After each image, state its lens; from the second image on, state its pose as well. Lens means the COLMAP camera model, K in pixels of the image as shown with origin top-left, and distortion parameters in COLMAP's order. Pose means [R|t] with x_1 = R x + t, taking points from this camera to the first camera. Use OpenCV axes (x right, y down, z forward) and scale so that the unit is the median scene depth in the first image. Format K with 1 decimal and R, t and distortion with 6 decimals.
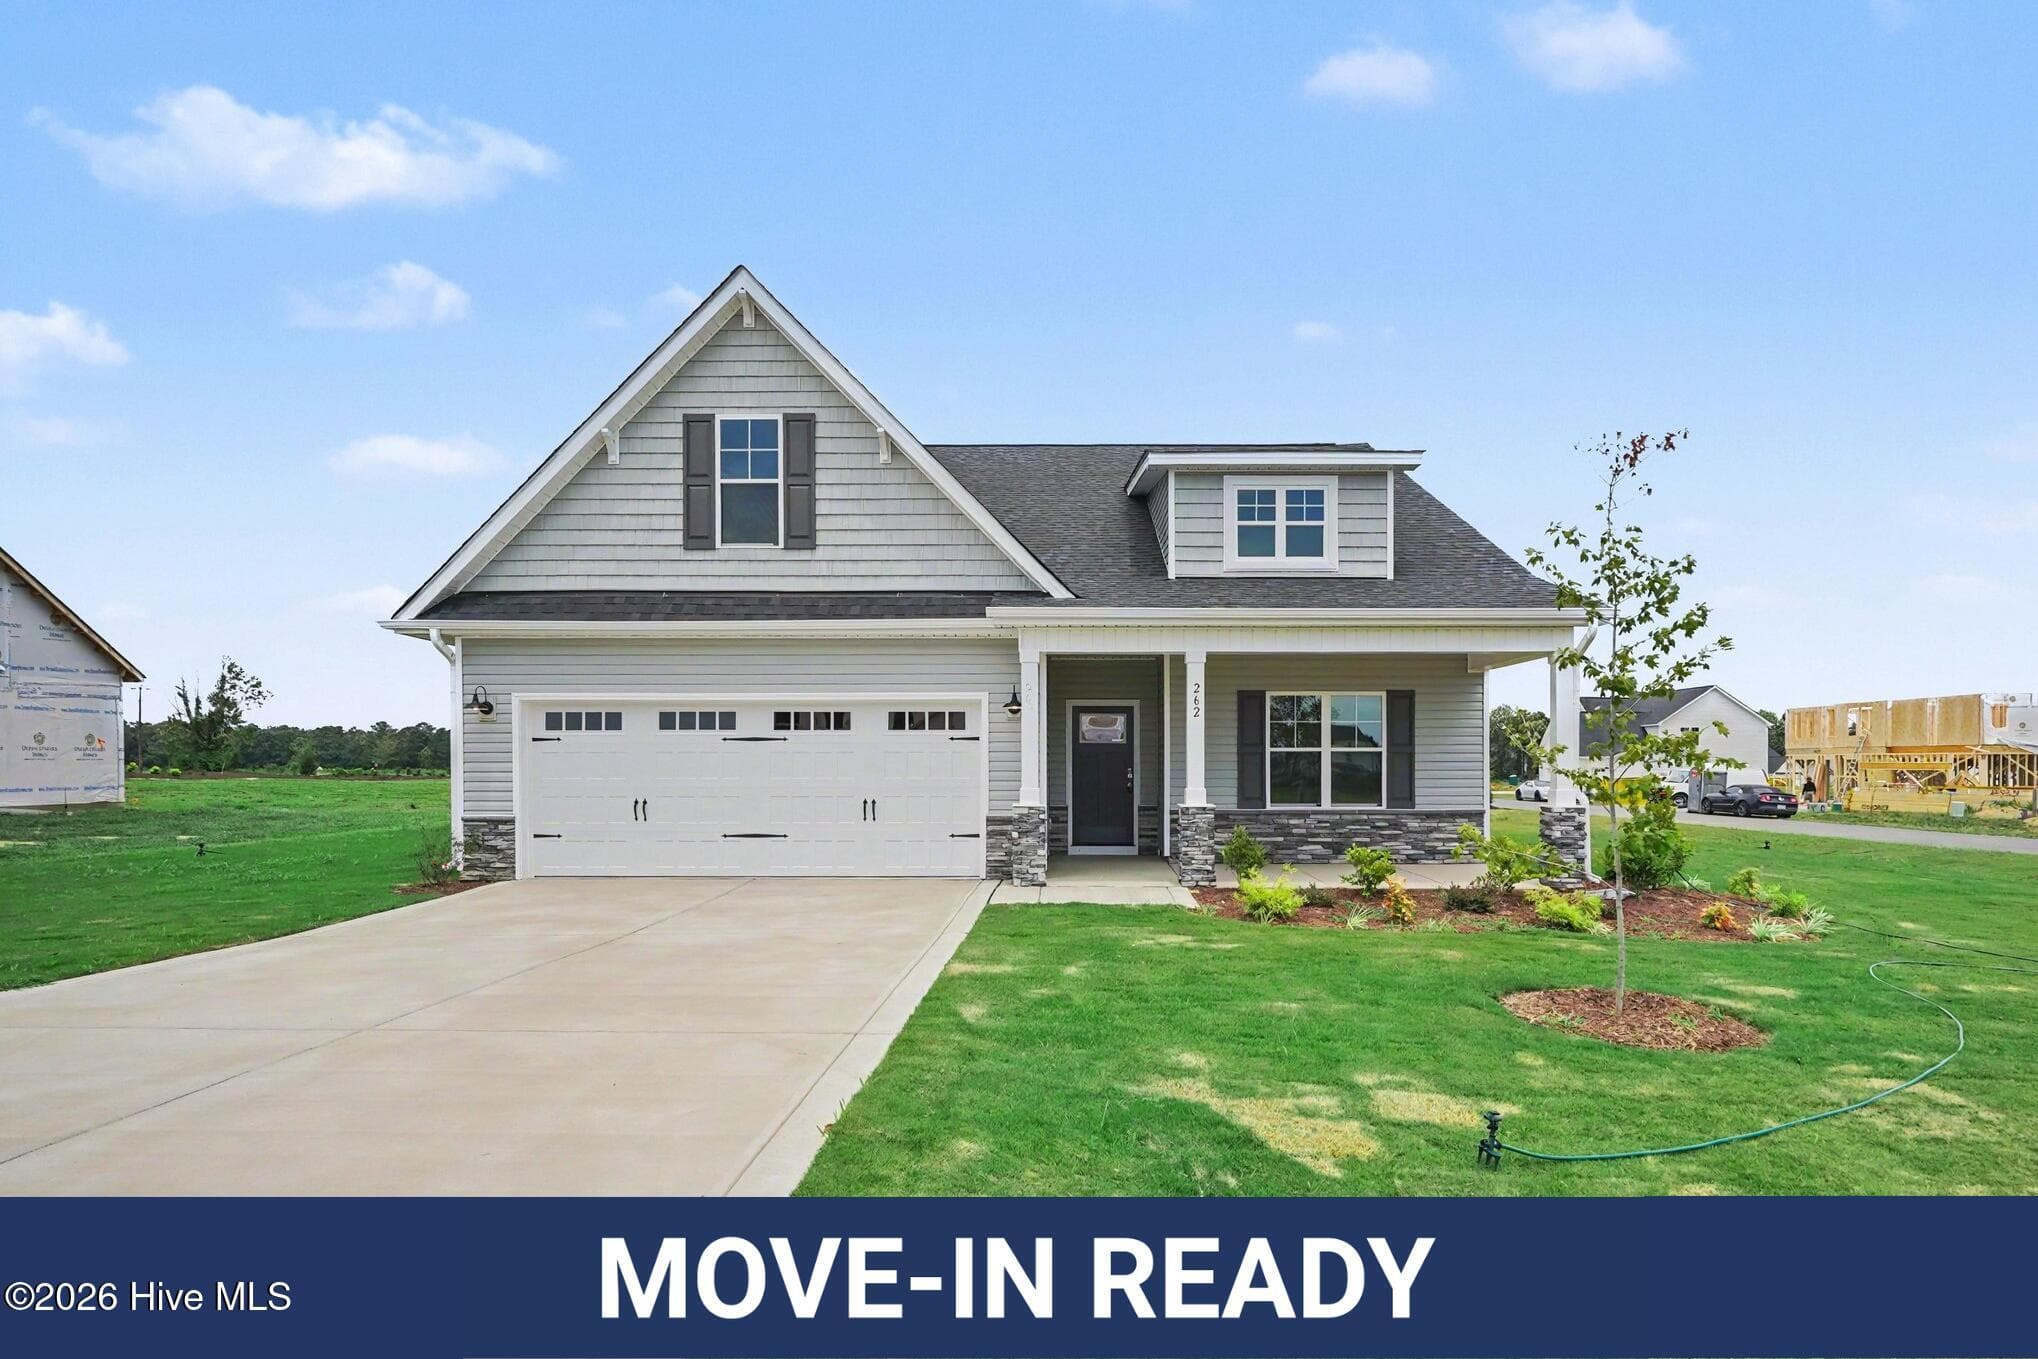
lens RADIAL K [[1057.0, 0, 1081.8], [0, 1057.0, 763.1], [0, 0, 1]] dist [-0.031694, 0.000236]
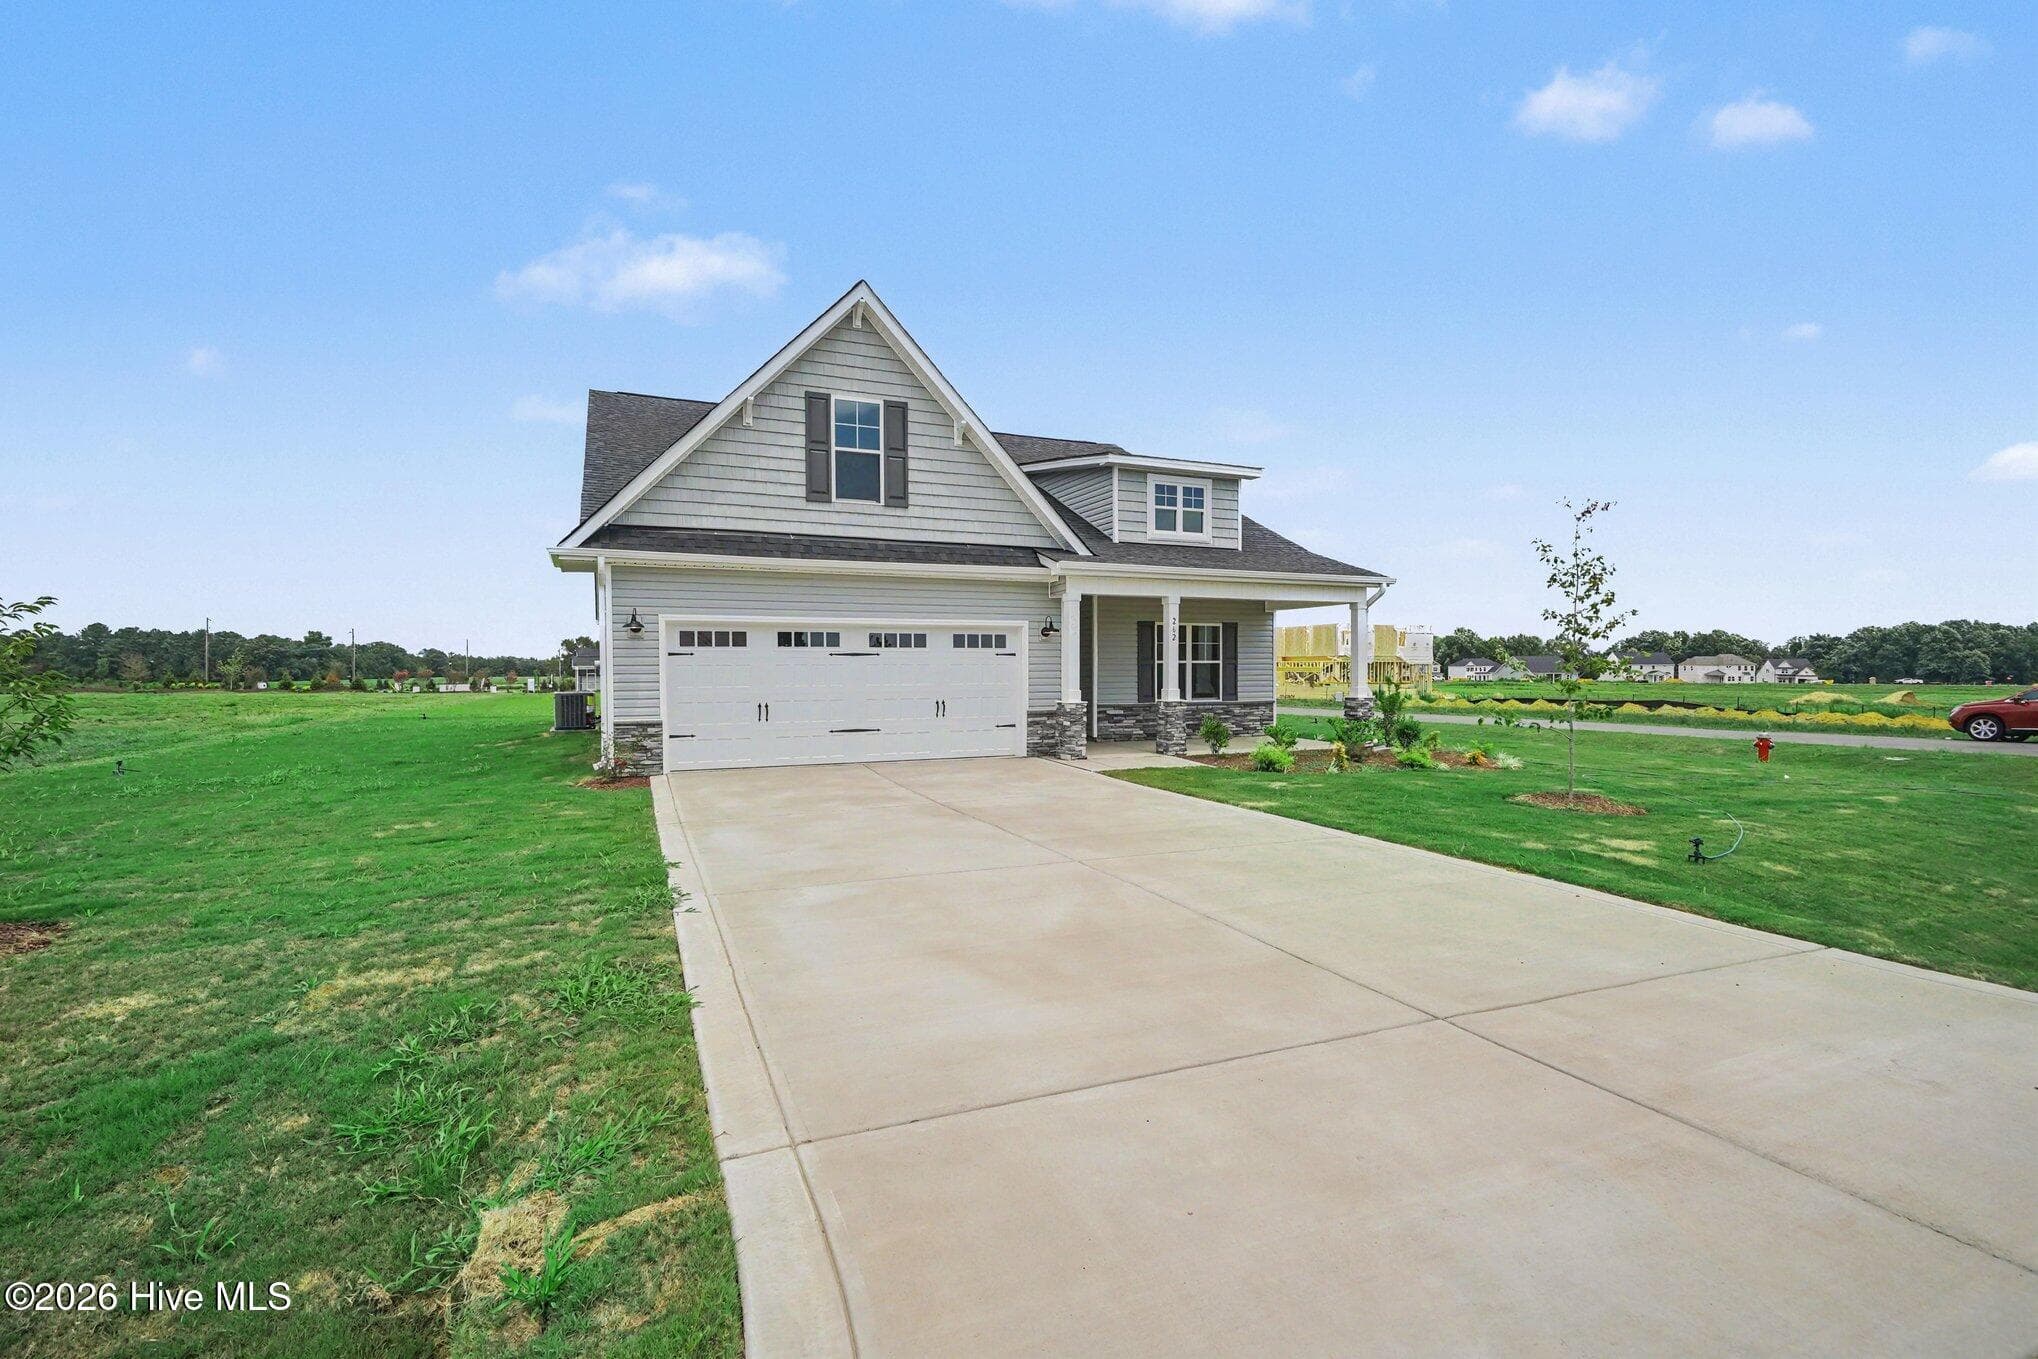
lens RADIAL K [[865.6, 0, 990.9], [0, 865.6, 683.8], [0, 0, 1]] dist [-0.029620, -0.000042]
pose [[0.926937, -0.010216, 0.375078, -0.560048], [0.004606, 0.999864, 0.015849, -0.003187], [-0.375189, -0.012963, 0.926858, -0.026376]]
